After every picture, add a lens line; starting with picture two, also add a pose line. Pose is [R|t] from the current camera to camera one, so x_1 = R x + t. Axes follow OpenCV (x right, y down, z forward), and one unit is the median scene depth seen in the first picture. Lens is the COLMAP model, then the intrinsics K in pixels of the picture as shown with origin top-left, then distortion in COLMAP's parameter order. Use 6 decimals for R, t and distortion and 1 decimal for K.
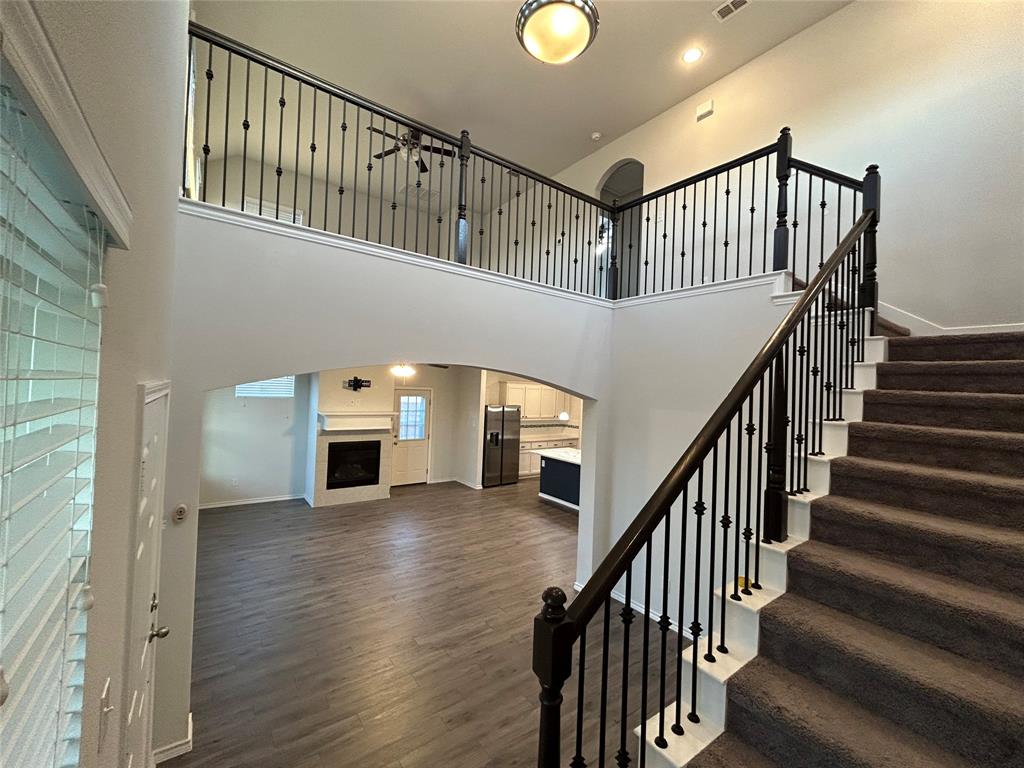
lens RADIAL K [[412.8, 0, 508.3], [0, 412.8, 381.2], [0, 0, 1]] dist [0.001160, 0.000322]
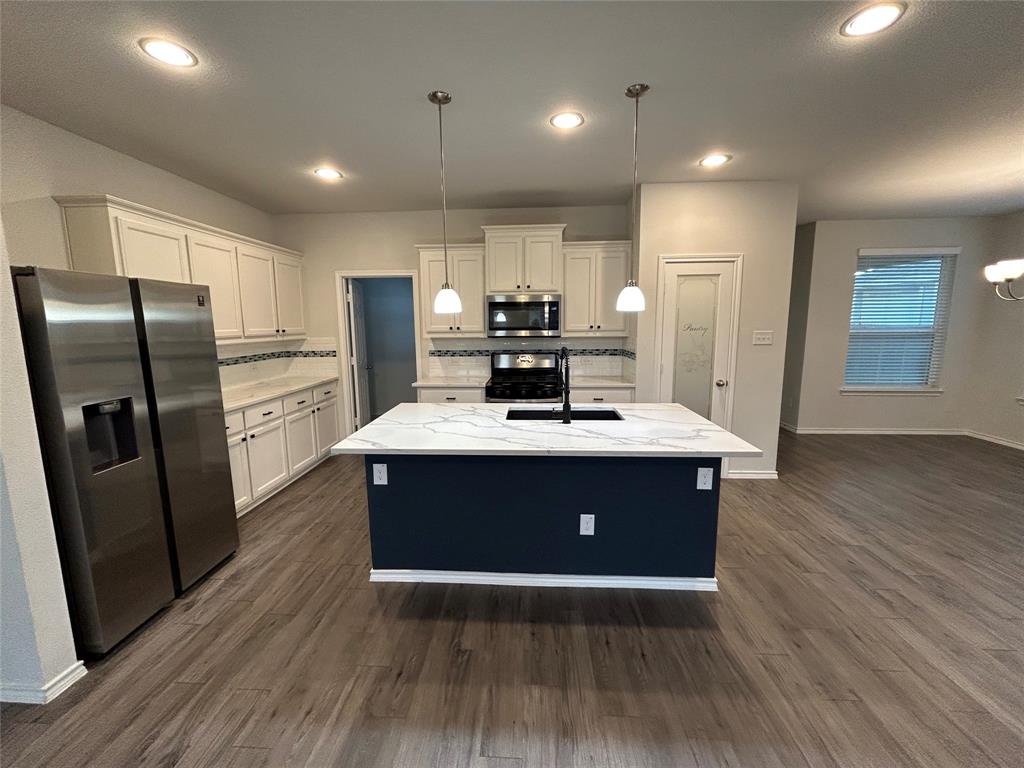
lens RADIAL K [[412.8, 0, 508.3], [0, 412.8, 381.2], [0, 0, 1]] dist [0.001160, 0.000322]
pose [[0.637040, -0.148009, 0.756487, -0.067932], [0.018373, 0.984029, 0.177056, 0.088957], [-0.770612, -0.098892, 0.629586, 0.776118]]
